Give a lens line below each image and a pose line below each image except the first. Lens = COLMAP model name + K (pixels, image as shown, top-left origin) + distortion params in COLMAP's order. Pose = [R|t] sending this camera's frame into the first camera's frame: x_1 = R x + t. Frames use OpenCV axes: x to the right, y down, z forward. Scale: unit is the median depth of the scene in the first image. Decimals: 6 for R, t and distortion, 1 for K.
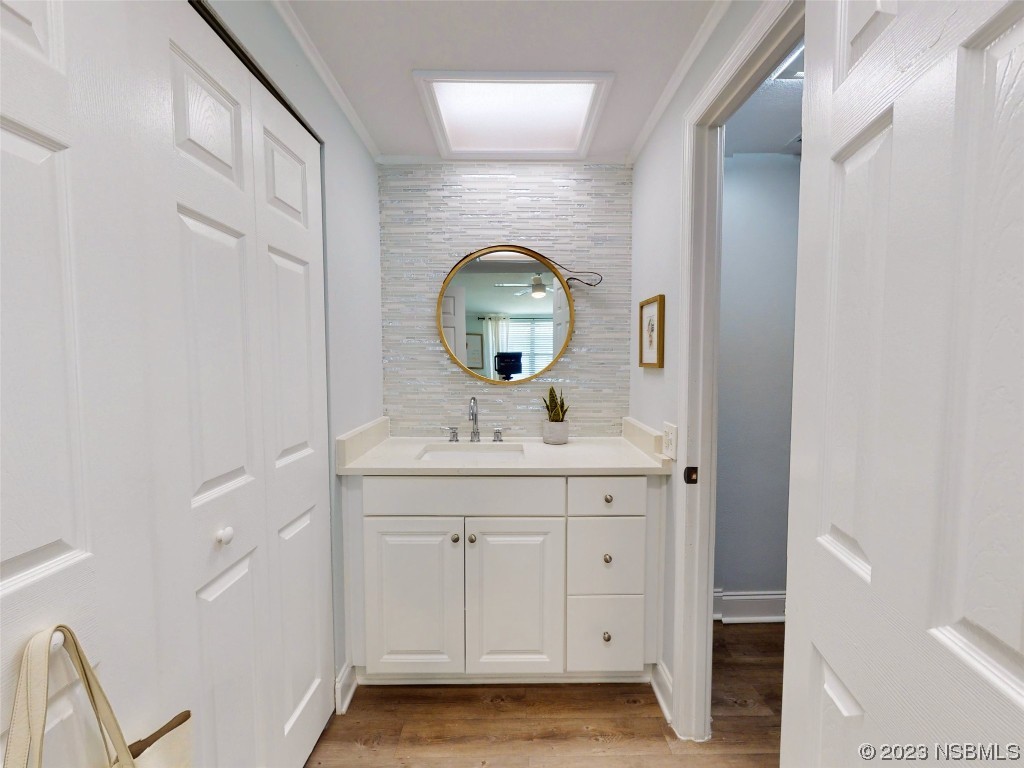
lens RADIAL K [[432.5, 0, 511.3], [0, 432.5, 382.6], [0, 0, 1]] dist [0.004225, 0.000298]
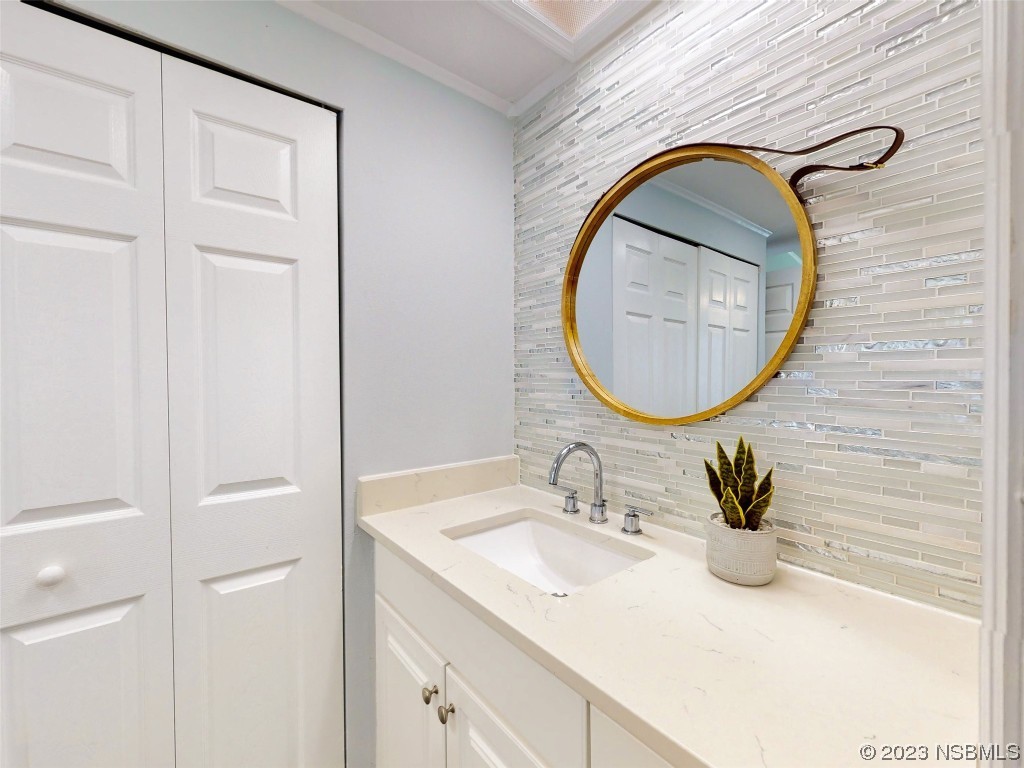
lens RADIAL K [[432.5, 0, 512.1], [0, 432.5, 384.5], [0, 0, 1]] dist [0.004225, 0.000298]
pose [[0.617052, 0.008048, -0.786881, 0.286684], [-0.039359, 0.999012, -0.020647, -0.025662], [0.785937, 0.043711, 0.616759, 0.546691]]
